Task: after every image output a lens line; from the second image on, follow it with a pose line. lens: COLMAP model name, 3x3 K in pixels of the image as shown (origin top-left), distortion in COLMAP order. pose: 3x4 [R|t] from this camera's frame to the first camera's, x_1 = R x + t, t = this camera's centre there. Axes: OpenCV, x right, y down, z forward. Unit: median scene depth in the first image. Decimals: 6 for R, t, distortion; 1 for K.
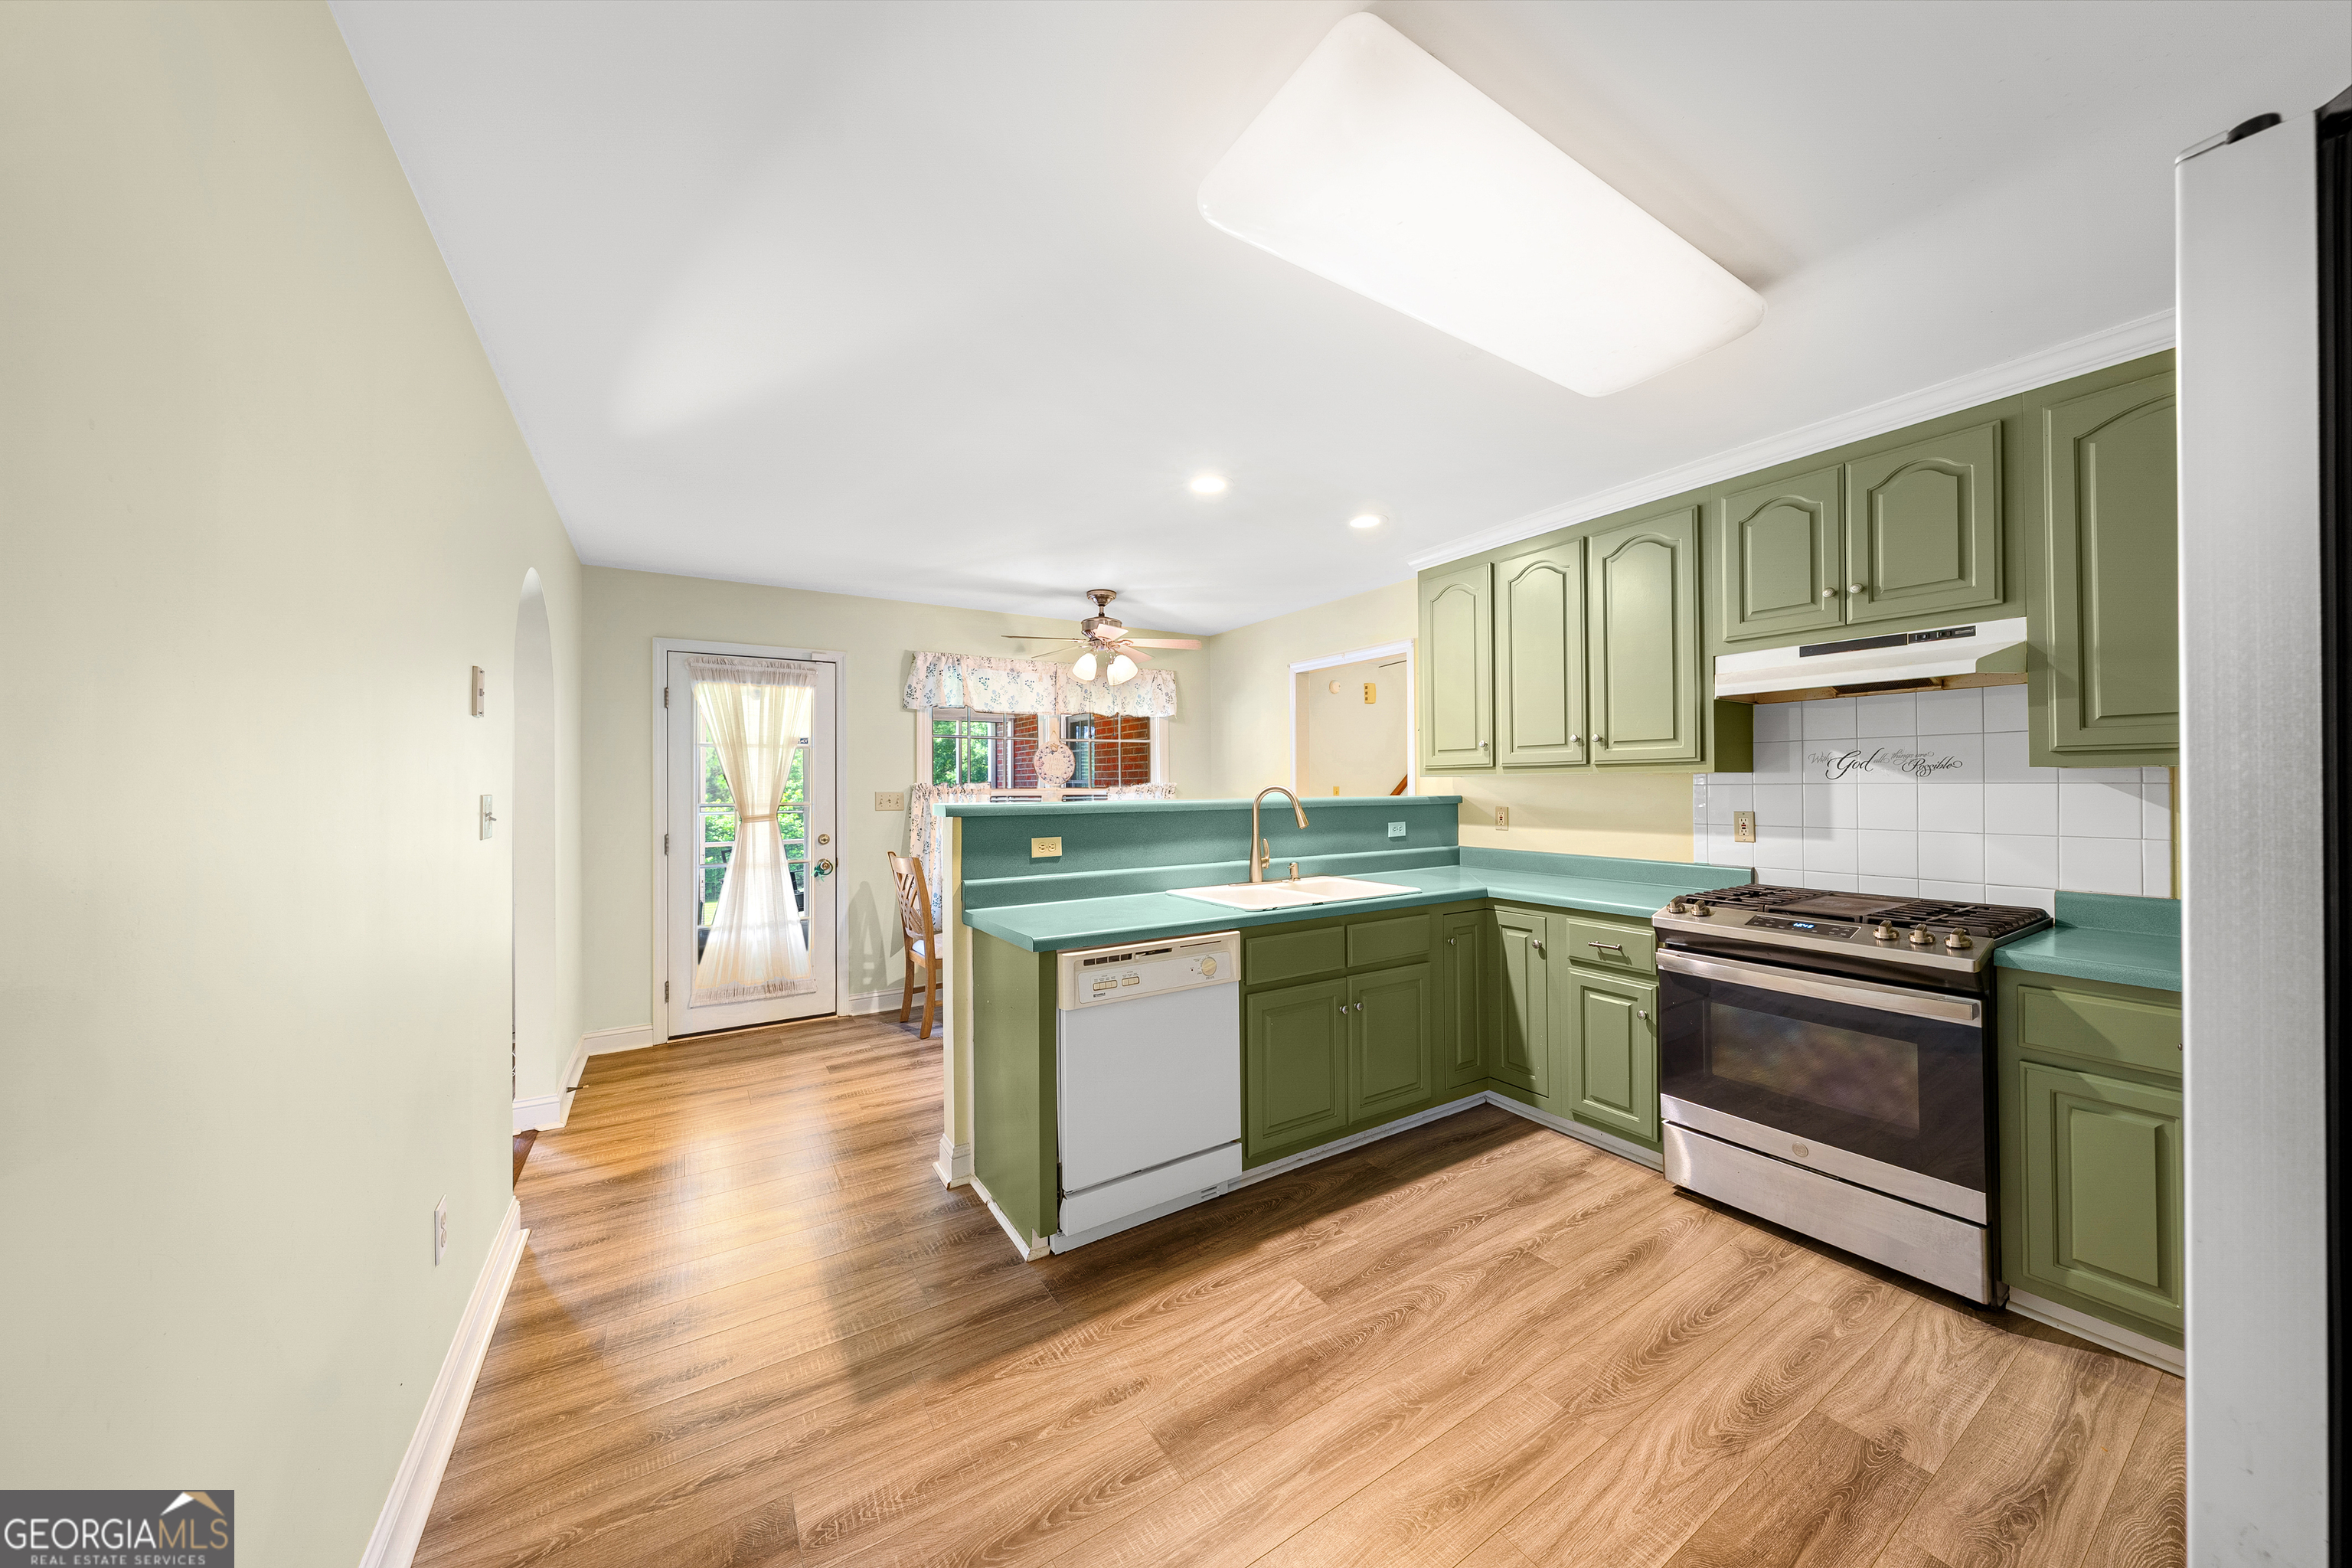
lens RADIAL K [[794.6, 0, 1184.2], [0, 794.6, 783.4], [0, 0, 1]] dist [0.002114, -0.000022]
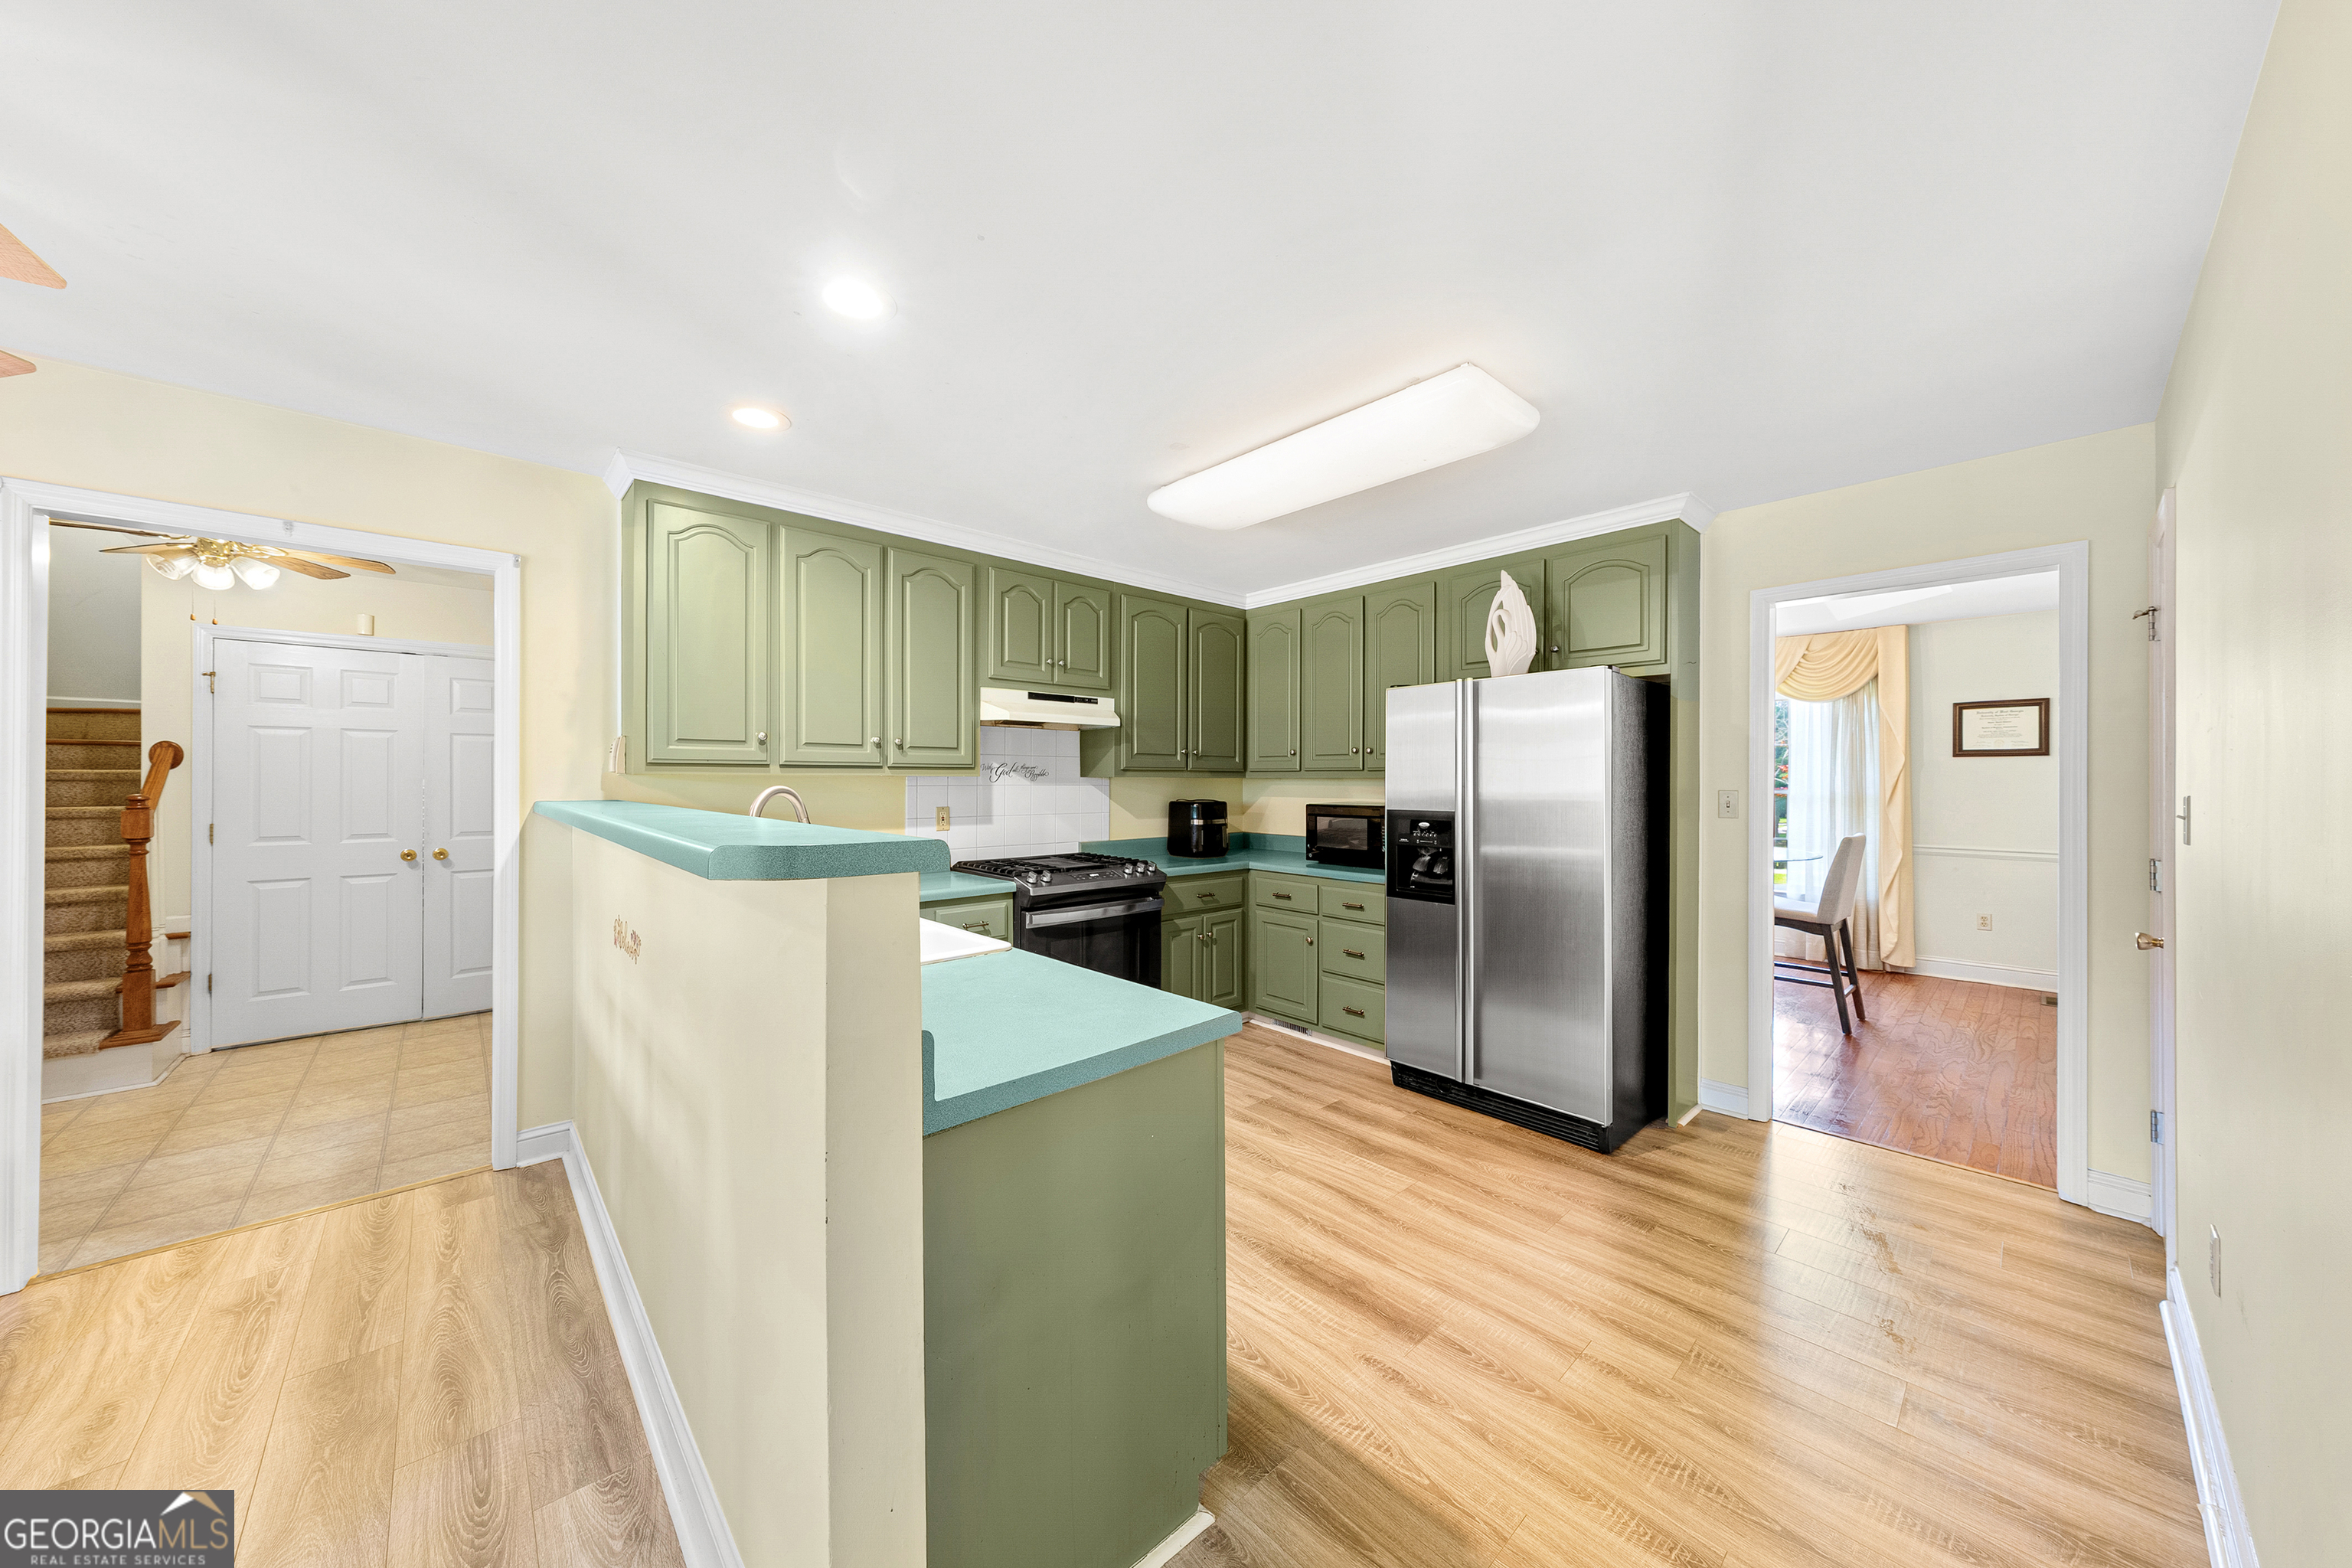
lens RADIAL K [[794.6, 0, 1178.9], [0, 794.6, 785.9], [0, 0, 1]] dist [0.002114, -0.000022]
pose [[-0.173361, -0.000141, 0.984858, -0.984063], [-0.003203, 0.999995, -0.000420, 0.001898], [-0.984853, -0.003228, -0.173361, 1.350402]]
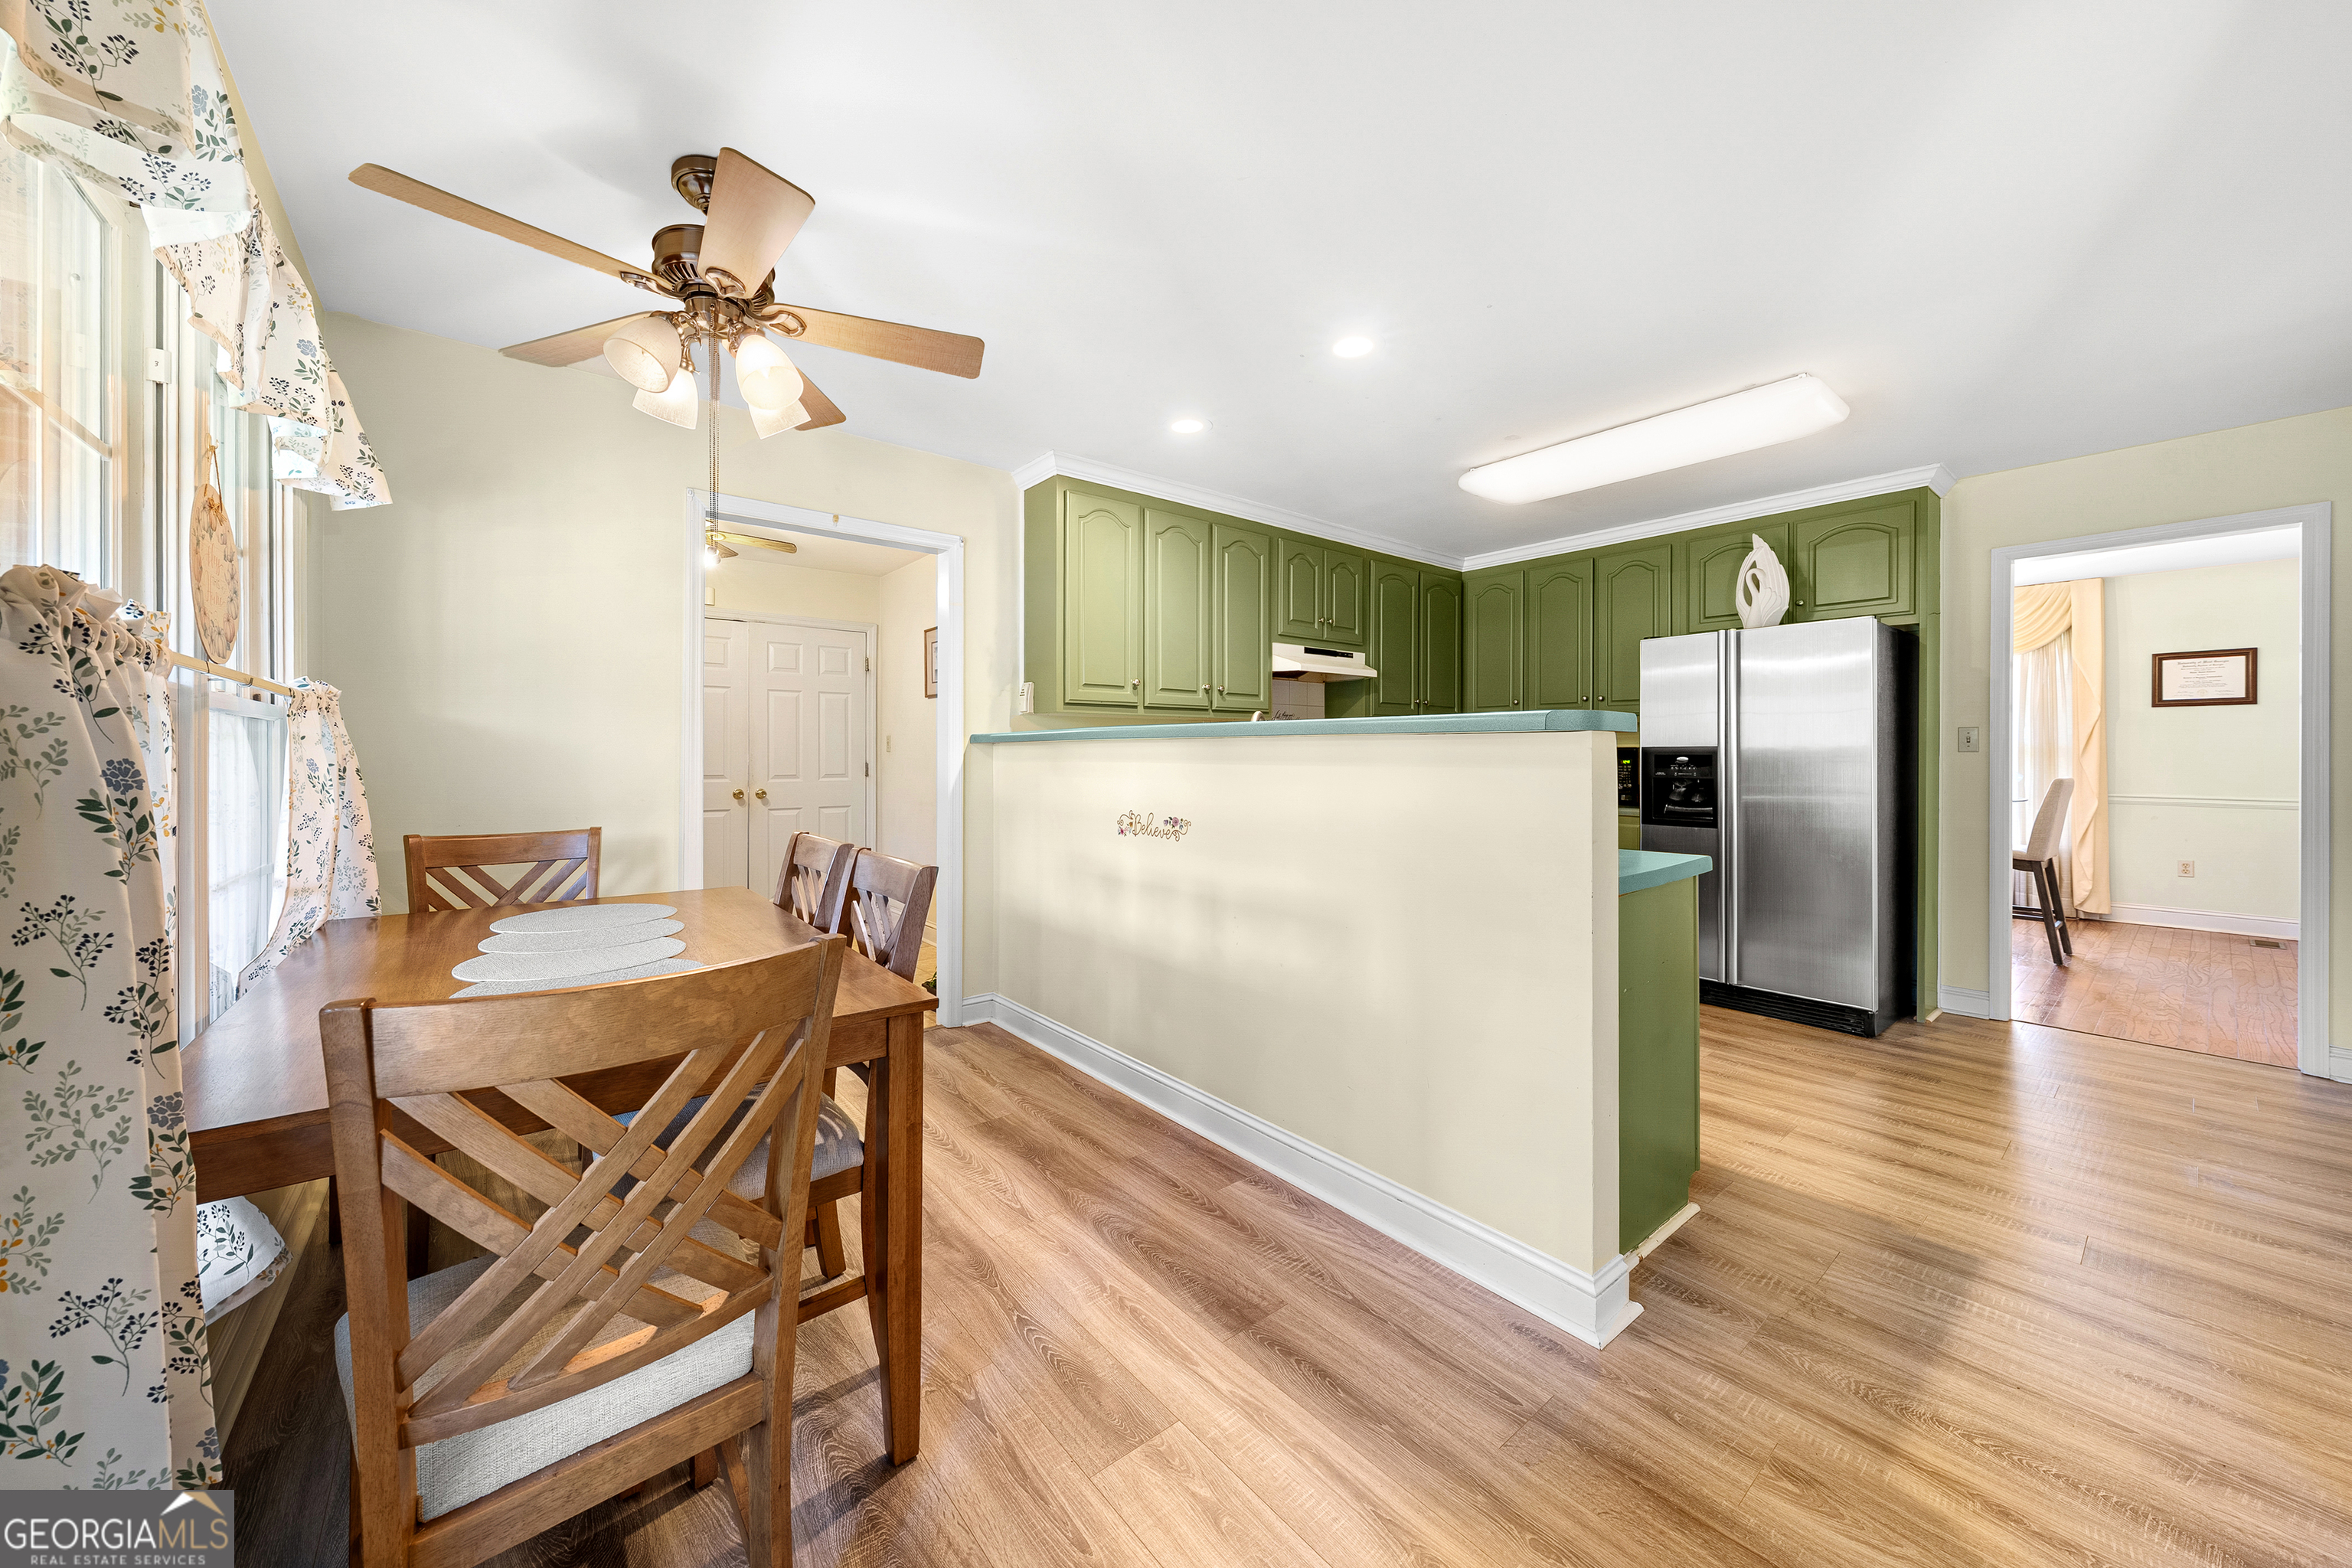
lens RADIAL K [[839.2, 0, 1165.2], [0, 839.2, 762.1], [0, 0, 1]] dist [-0.001889, 0.001204]
pose [[-0.110724, -0.003074, 0.993846, -1.301269], [-0.002888, 0.999992, 0.002771, 0.091464], [-0.993847, -0.002563, -0.110732, 2.046188]]
